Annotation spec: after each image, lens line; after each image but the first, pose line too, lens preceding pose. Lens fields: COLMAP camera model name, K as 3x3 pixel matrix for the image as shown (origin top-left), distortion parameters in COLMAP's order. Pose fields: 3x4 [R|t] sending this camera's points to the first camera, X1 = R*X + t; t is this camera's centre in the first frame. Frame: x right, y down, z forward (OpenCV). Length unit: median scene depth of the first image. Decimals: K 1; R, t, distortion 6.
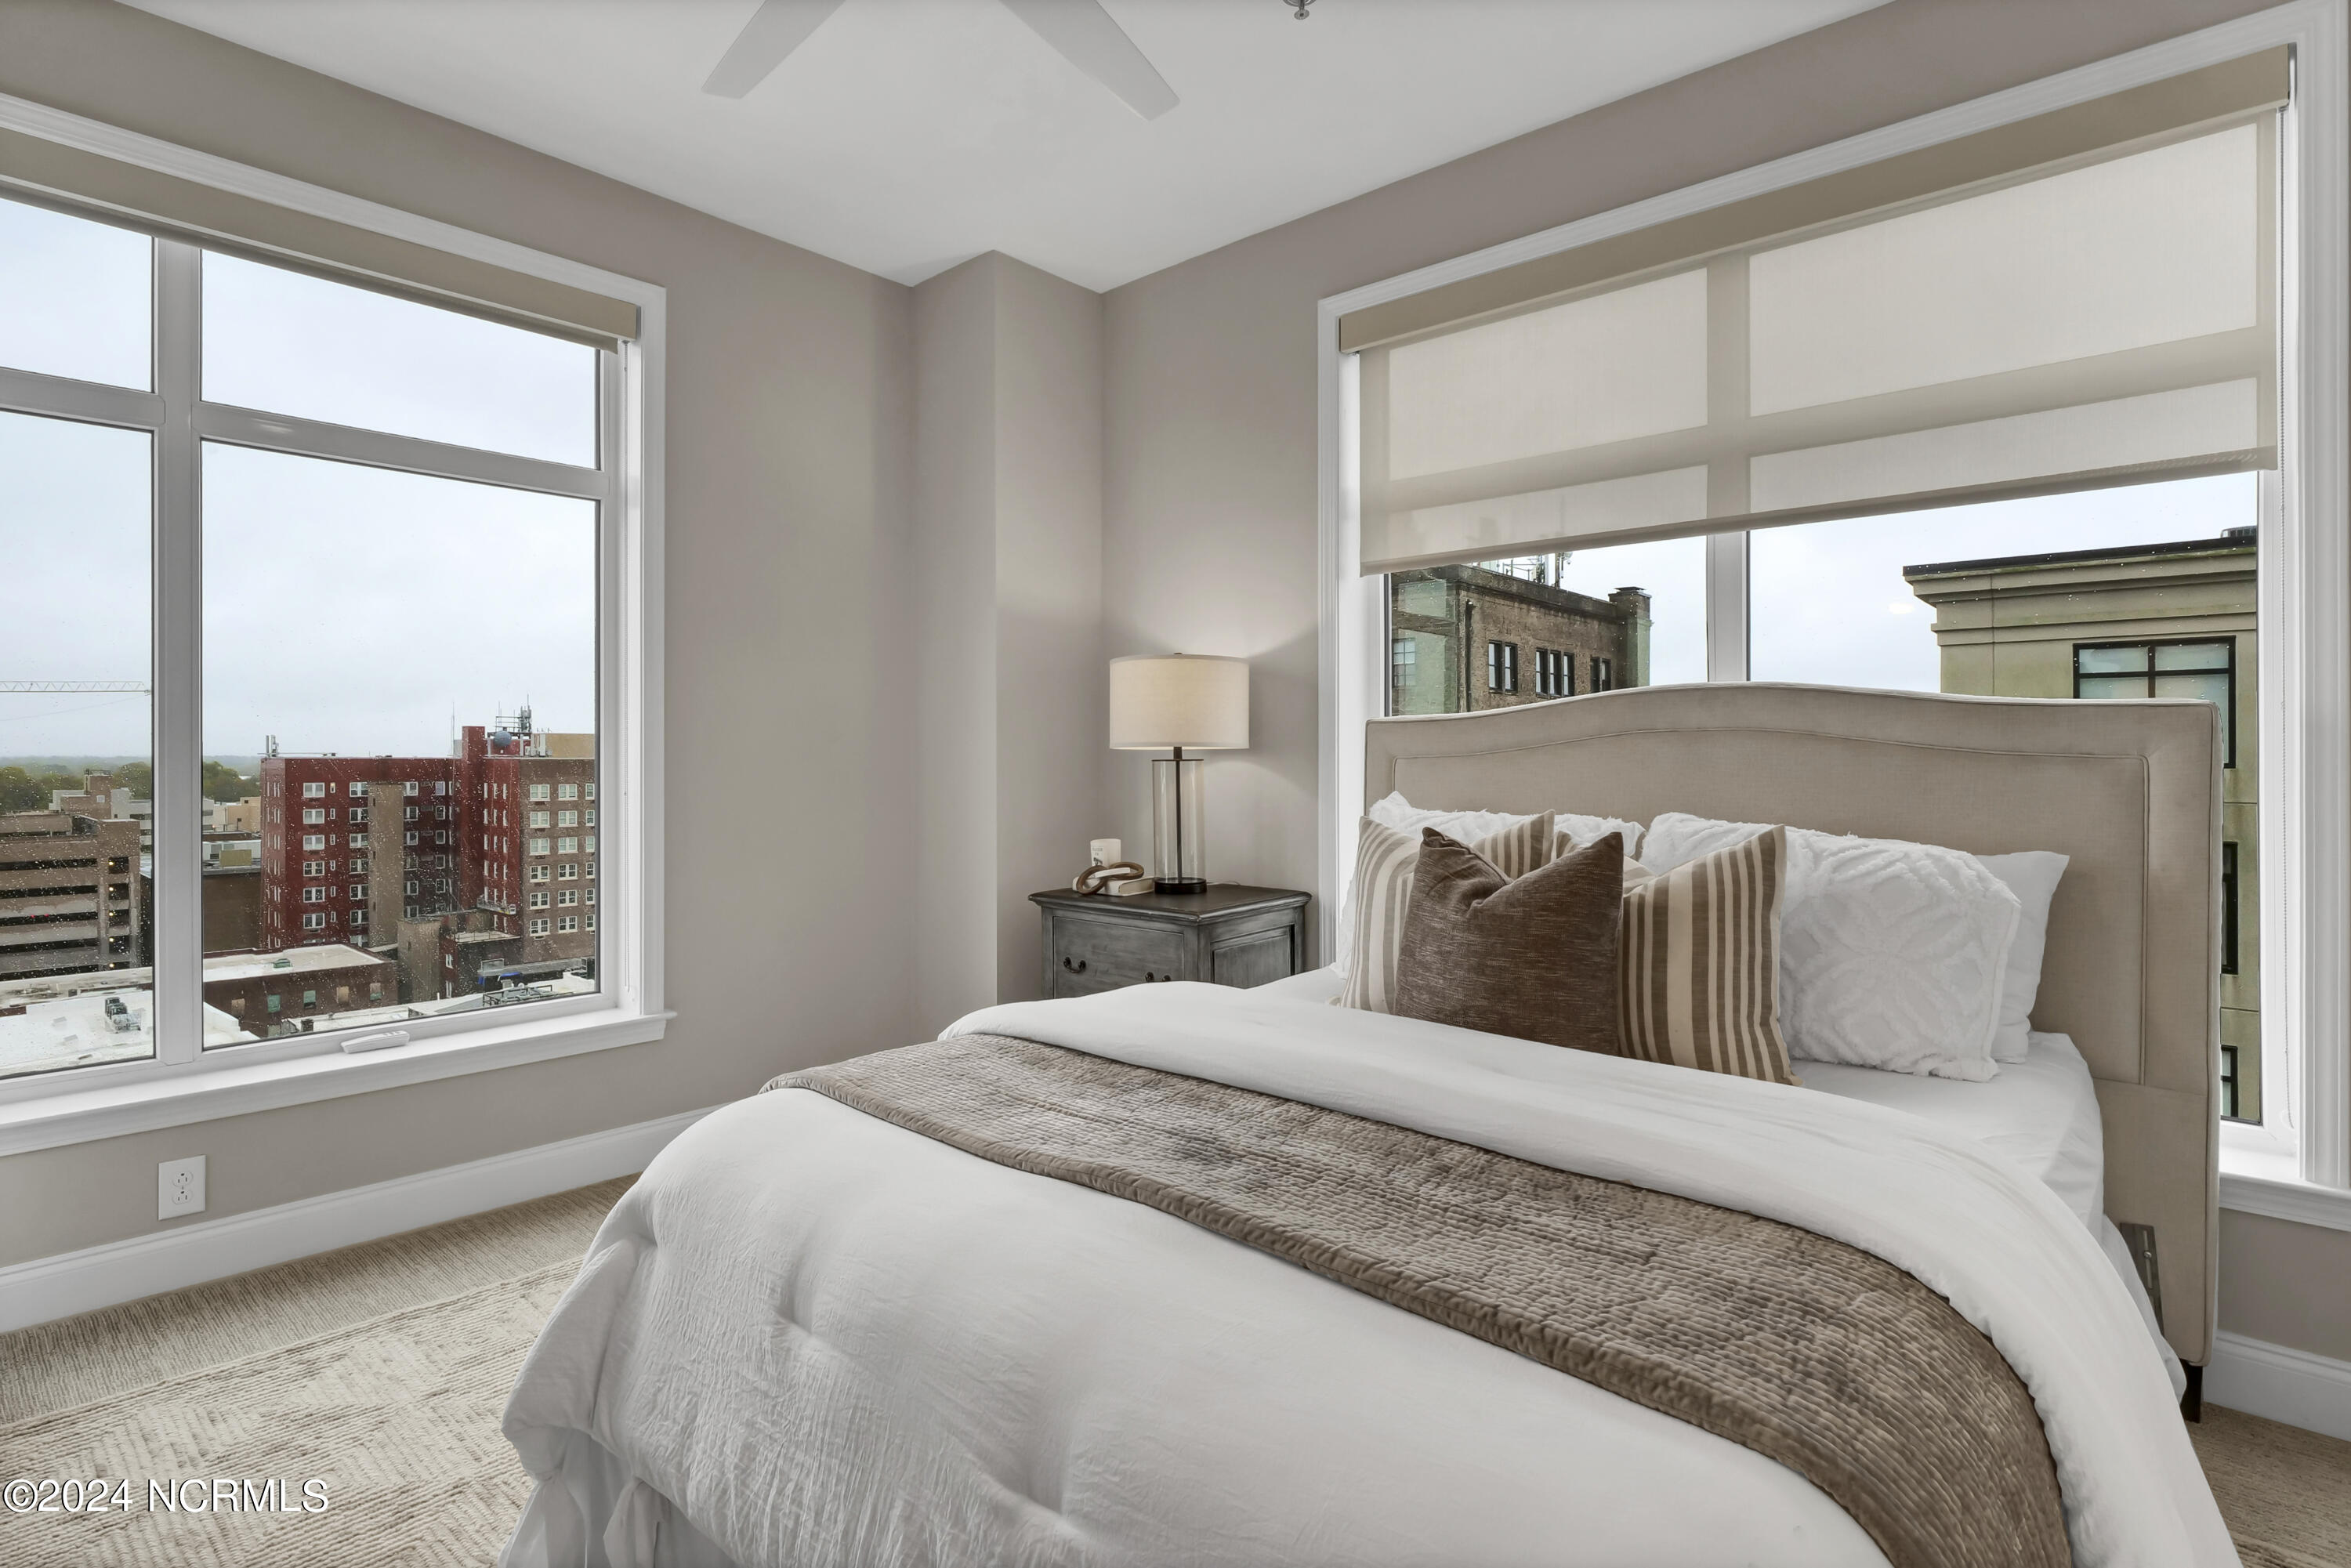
lens RADIAL K [[1169.3, 0, 1160.6], [0, 1169.3, 769.5], [0, 0, 1]] dist [-0.002352, -0.006532]
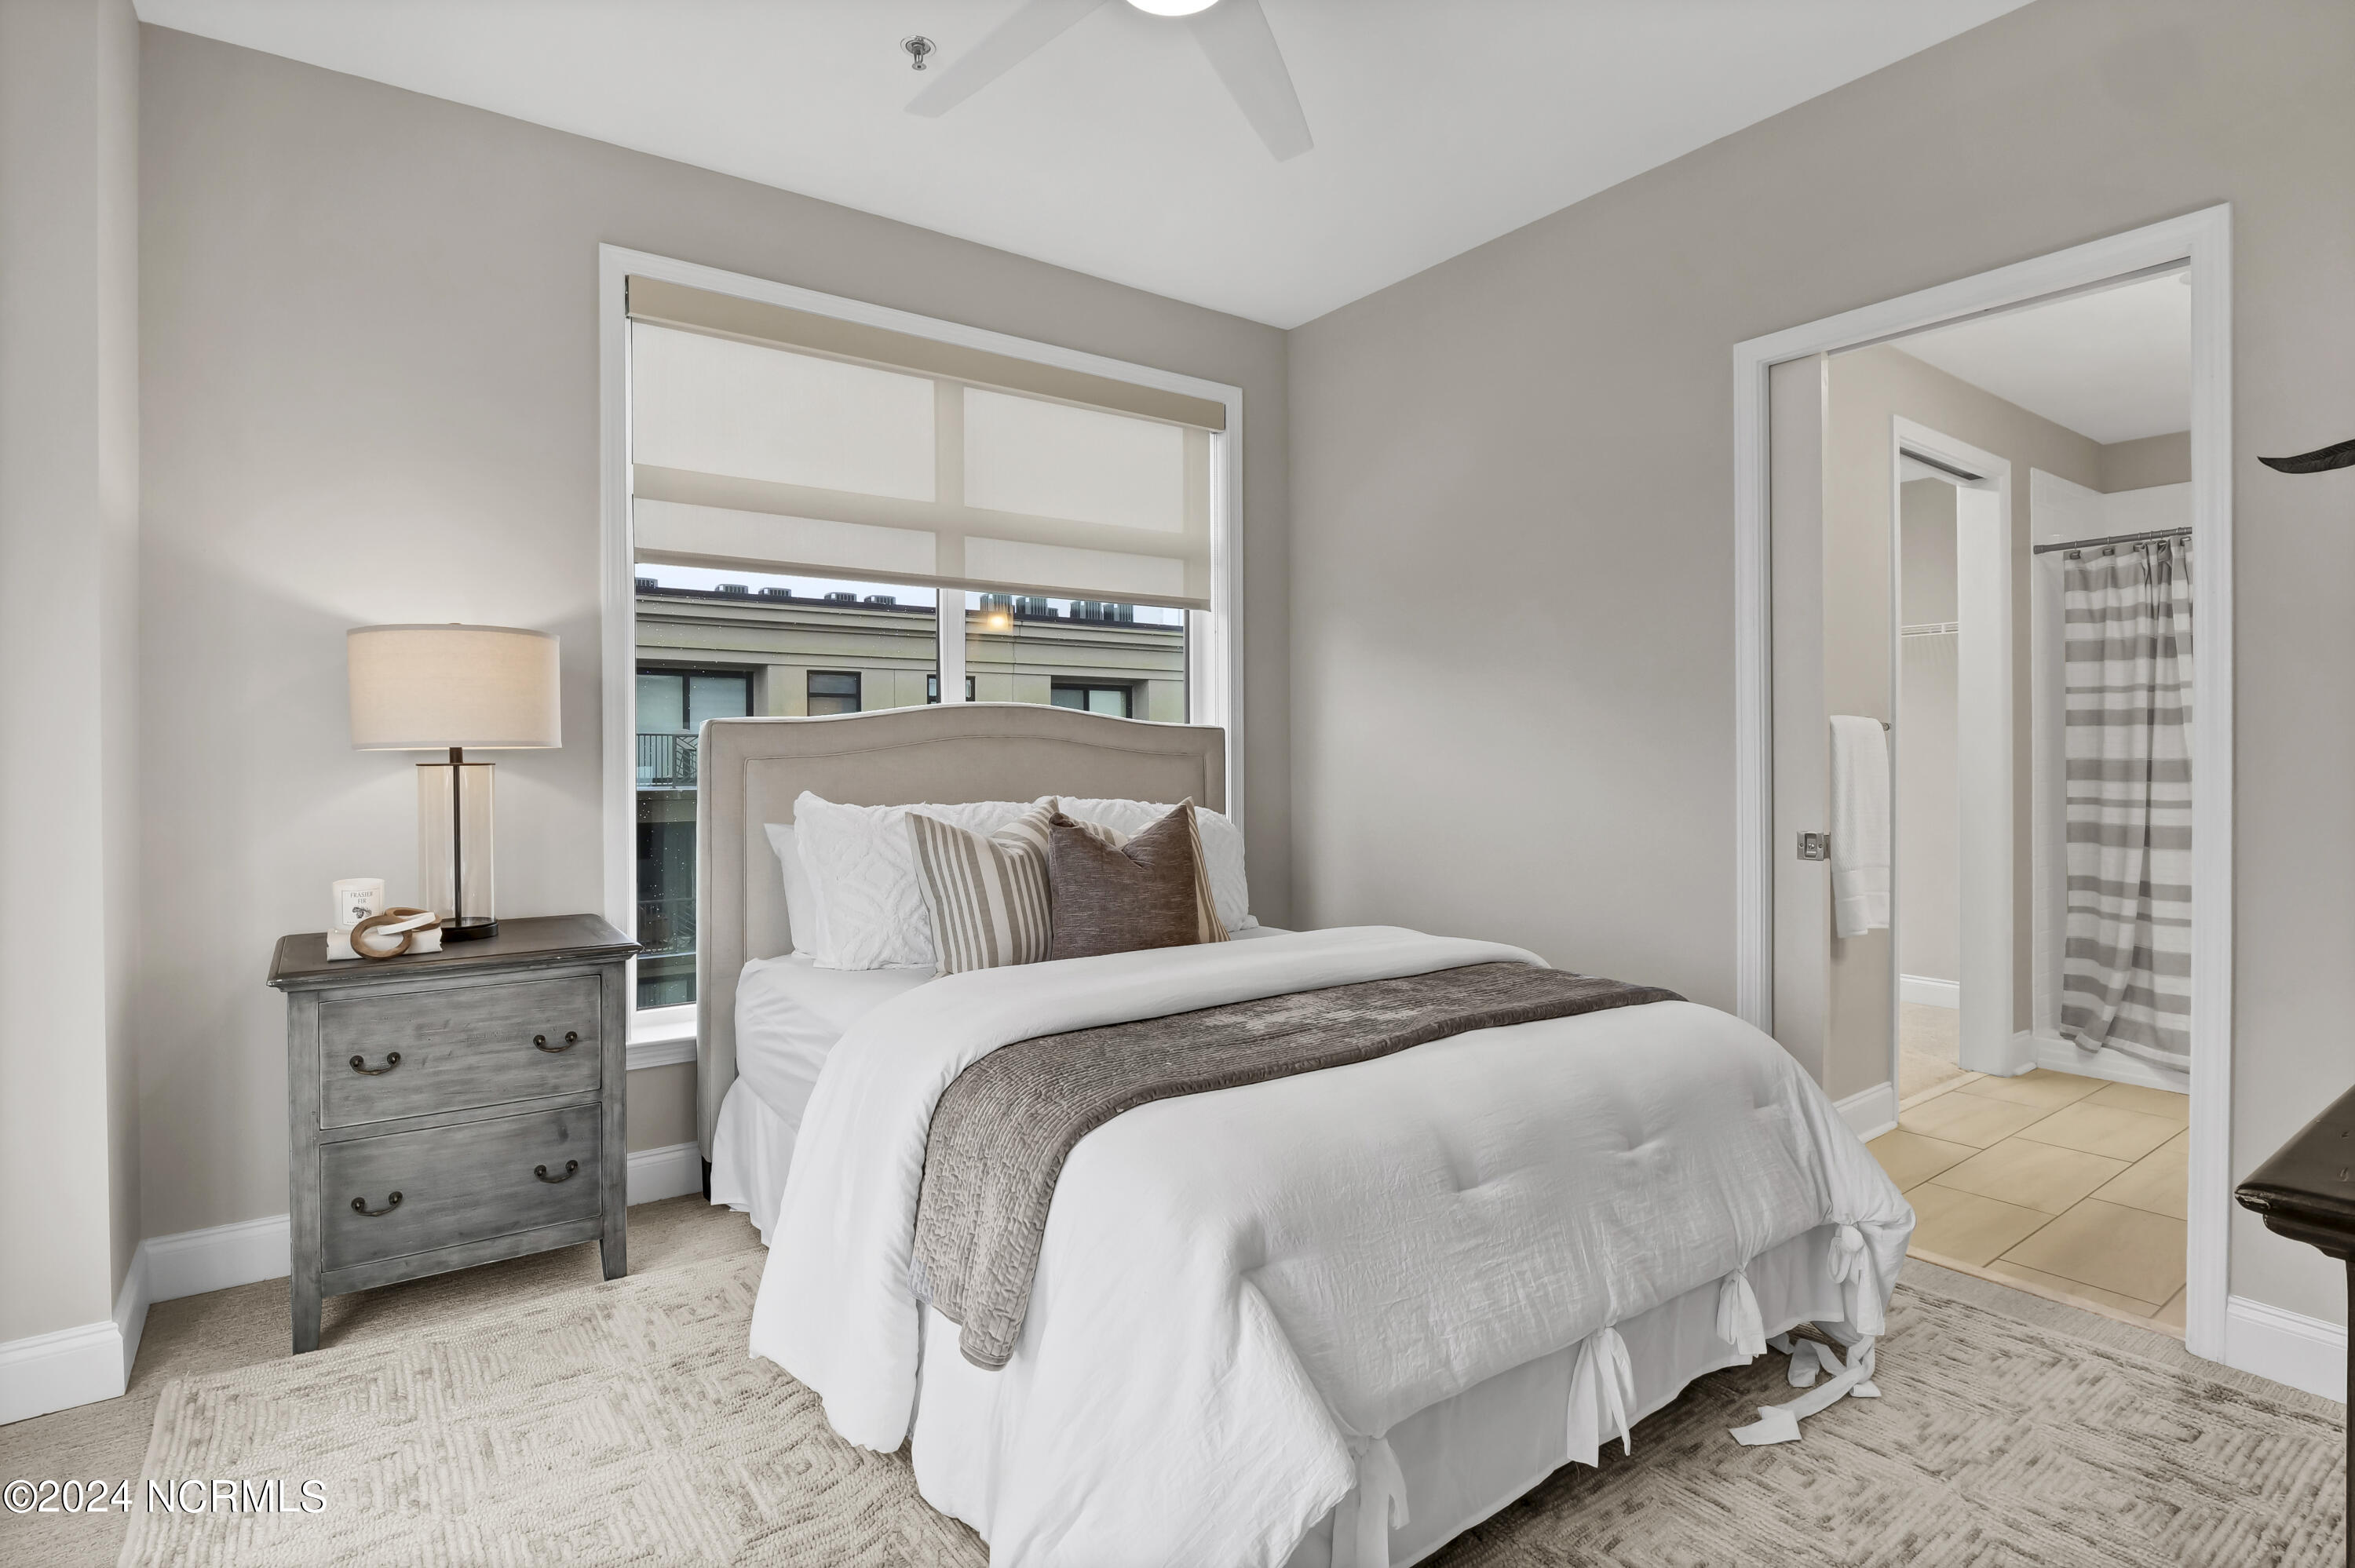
lens RADIAL K [[1171.1, 0, 1164.2], [0, 1171.1, 761.7], [0, 0, 1]] dist [-0.002352, -0.006532]
pose [[0.211689, -0.011715, 0.977267, -0.642774], [0.010698, 0.999896, 0.009669, -0.011946], [-0.977279, 0.008408, 0.211792, 0.396990]]
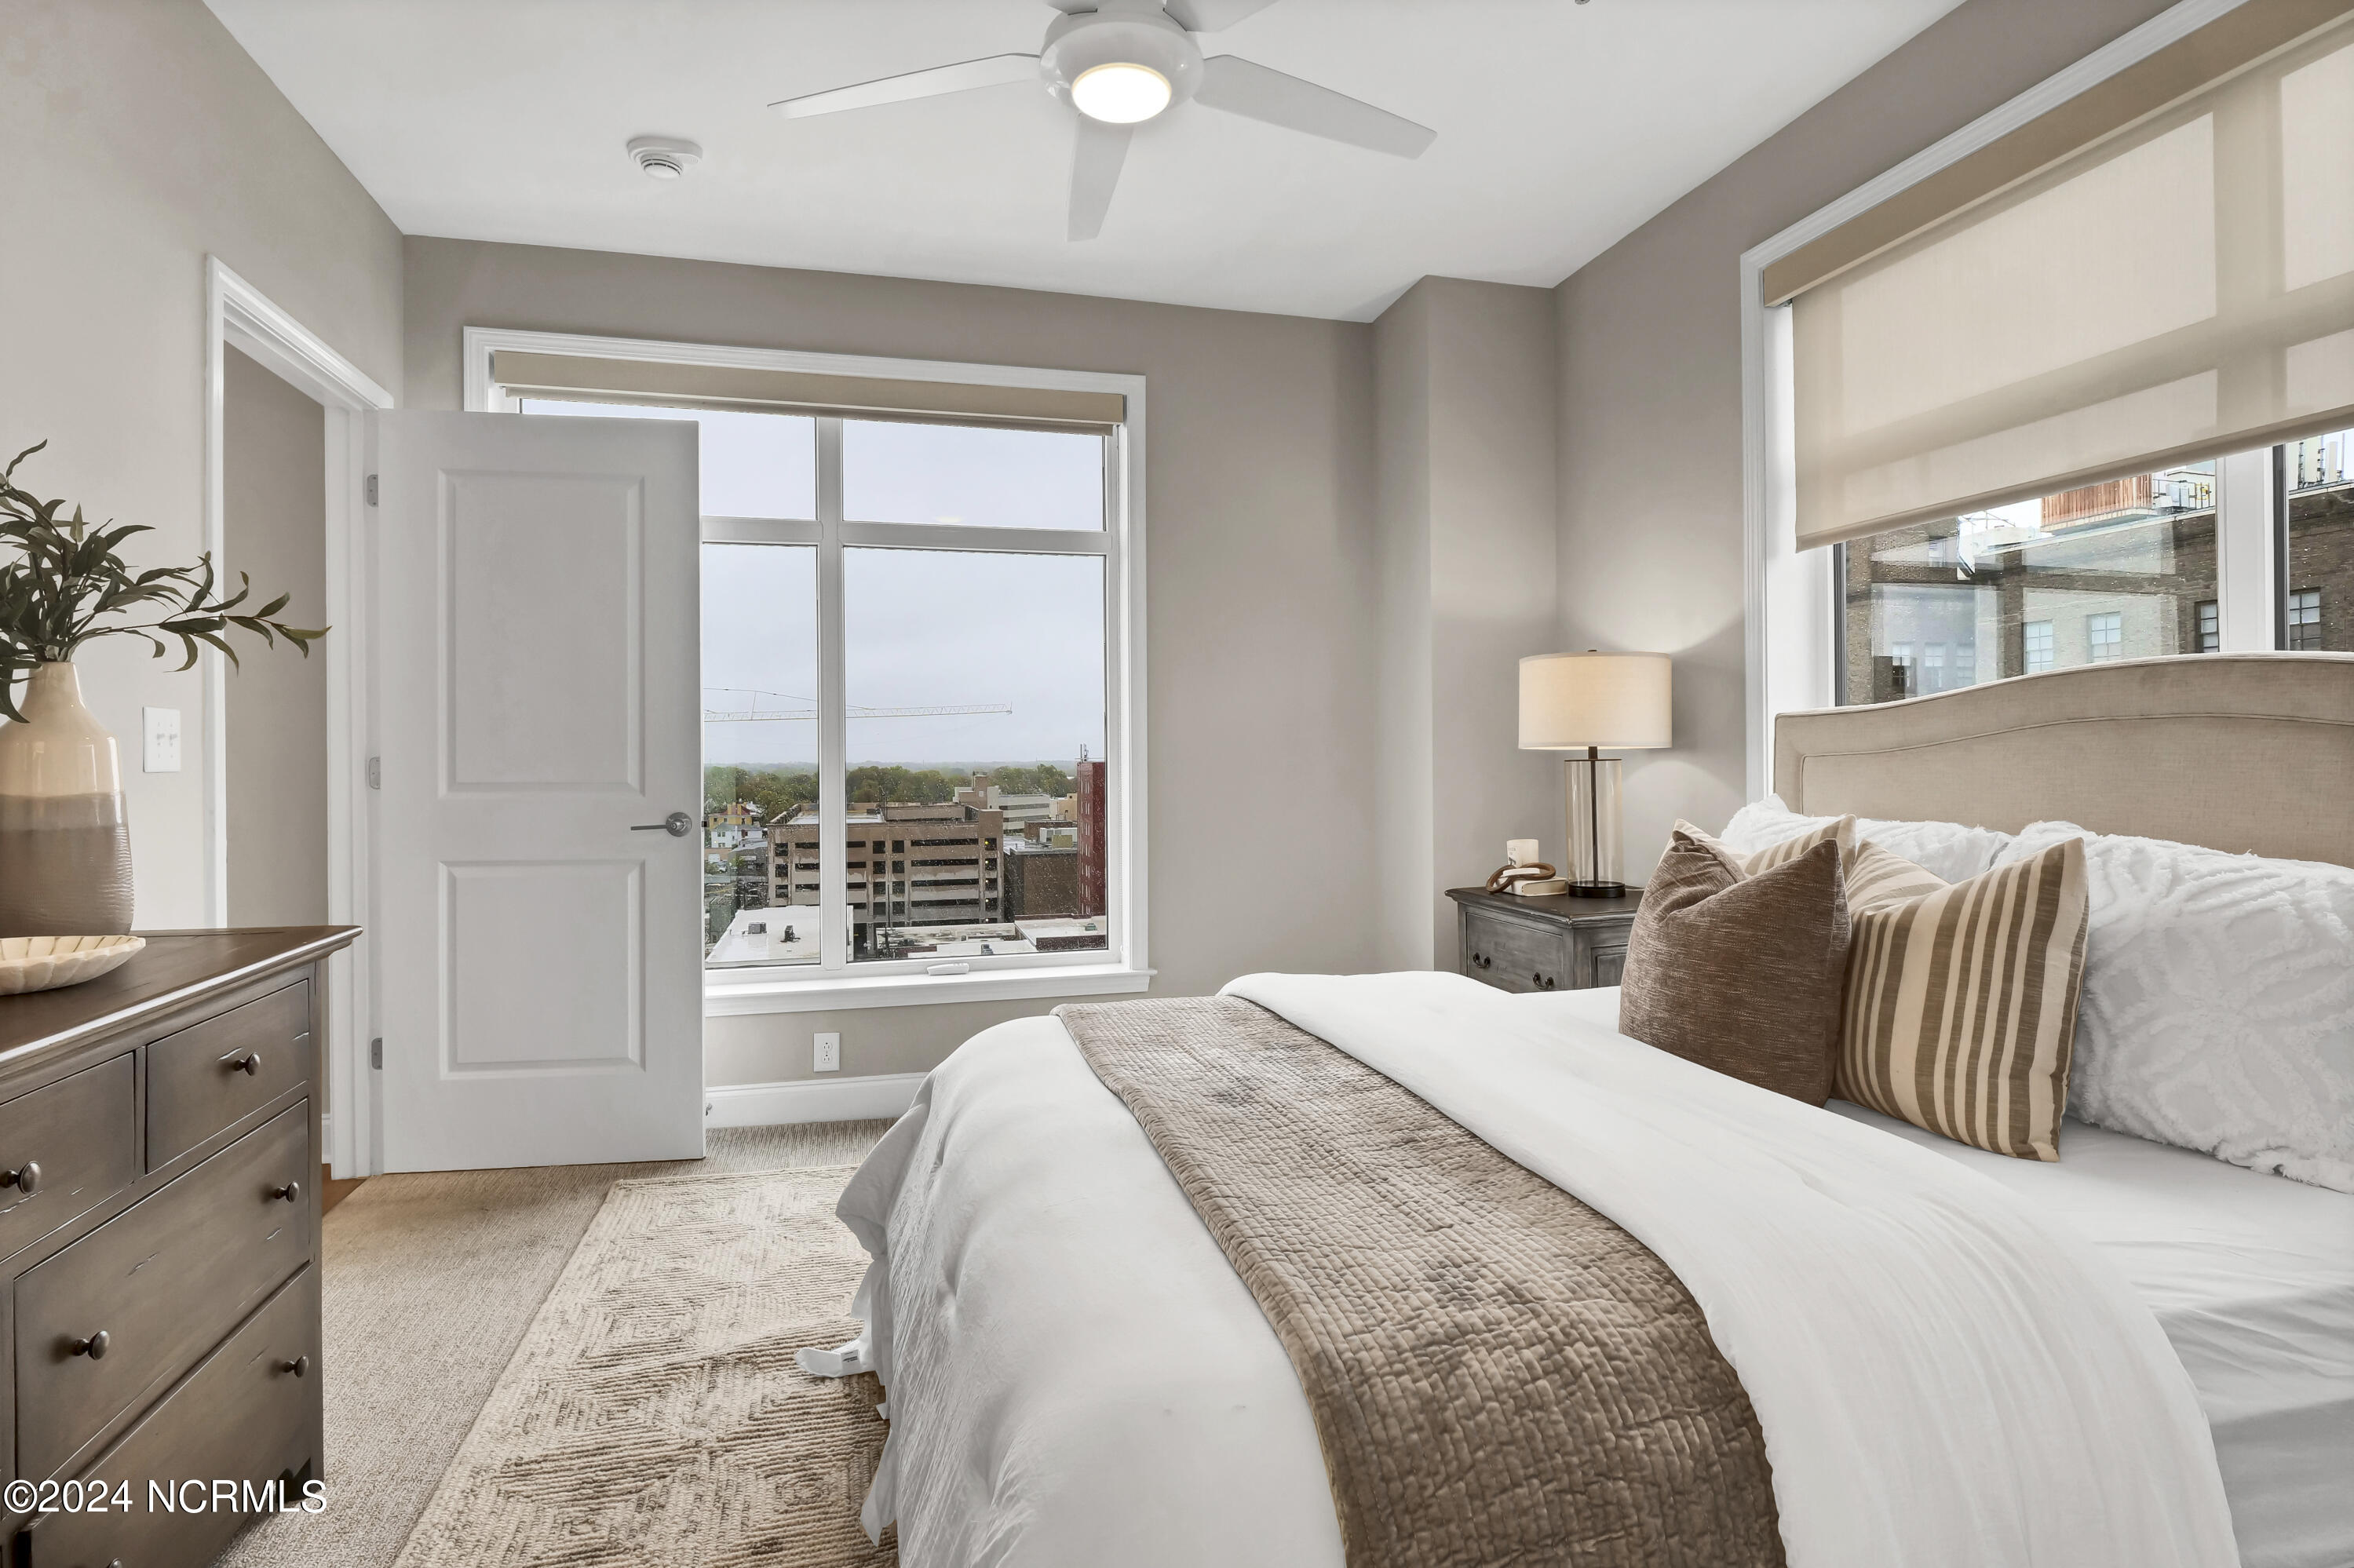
lens RADIAL K [[1170.7, 0, 1170.4], [0, 1170.7, 778.7], [0, 0, 1]] dist [-0.002352, -0.006532]
pose [[0.835350, 0.000320, -0.549718, 0.262226], [0.003774, 0.999973, 0.006318, -0.000031], [0.549705, -0.007352, 0.835326, -0.008674]]
